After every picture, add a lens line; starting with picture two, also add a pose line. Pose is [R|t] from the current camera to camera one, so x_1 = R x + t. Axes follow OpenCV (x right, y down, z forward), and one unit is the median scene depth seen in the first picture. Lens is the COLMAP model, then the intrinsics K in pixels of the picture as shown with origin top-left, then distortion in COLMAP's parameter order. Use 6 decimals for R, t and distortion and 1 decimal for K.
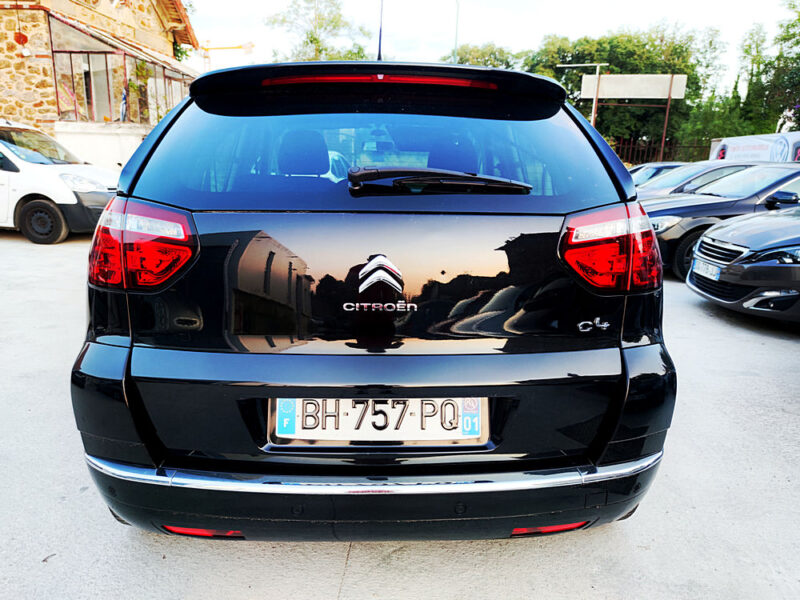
lens RADIAL K [[572.3, 0, 393.9], [0, 572.3, 296.7], [0, 0, 1]] dist [0.037325, -0.024613]
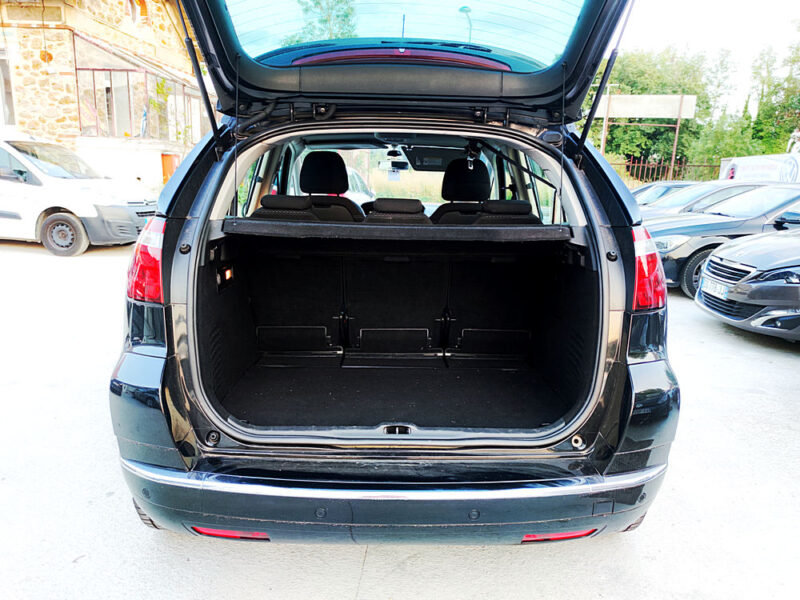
lens RADIAL K [[572.3, 0, 399.3], [0, 572.3, 296.5], [0, 0, 1]] dist [0.037325, -0.024613]
pose [[0.999906, 0.011020, -0.008205, -0.007579], [-0.011221, 0.999629, -0.024826, -0.001711], [0.007928, 0.024916, 0.999658, -0.029932]]
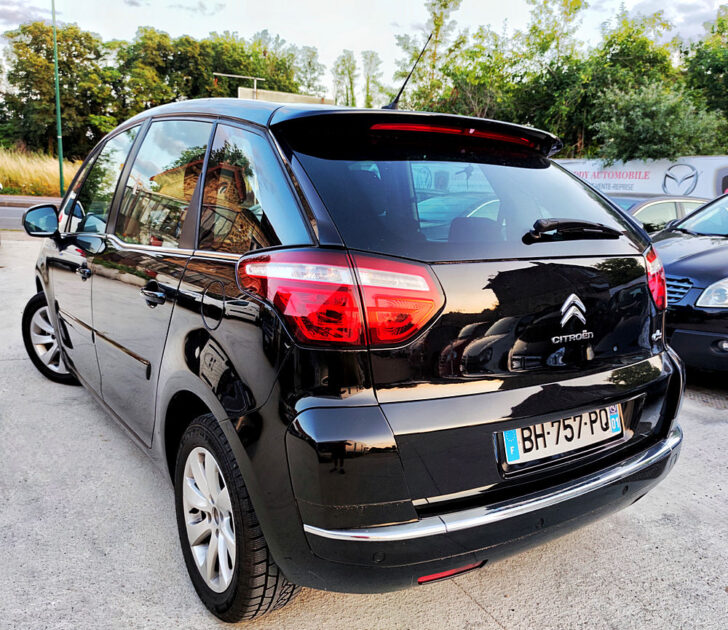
lens RADIAL K [[641.2, 0, 369.1], [0, 641.2, 320.9], [0, 0, 1]] dist [0.018953, -0.001177]
pose [[0.838243, -0.080616, 0.539305, -0.262696], [0.082438, 0.996379, 0.020806, -0.018693], [-0.539030, 0.027018, 0.841853, 0.024941]]
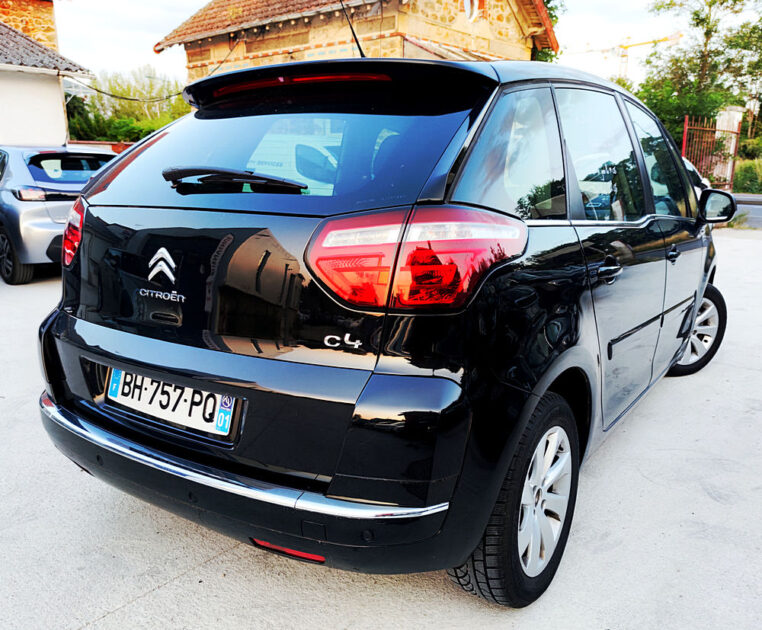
lens RADIAL K [[625.0, 0, 387.7], [0, 625.0, 322.5], [0, 0, 1]] dist [0.032248, -0.021197]
pose [[0.816743, 0.118339, -0.564736, 0.241586], [-0.115932, 0.992439, 0.040297, -0.006804], [0.565235, 0.032559, 0.824287, 0.062065]]
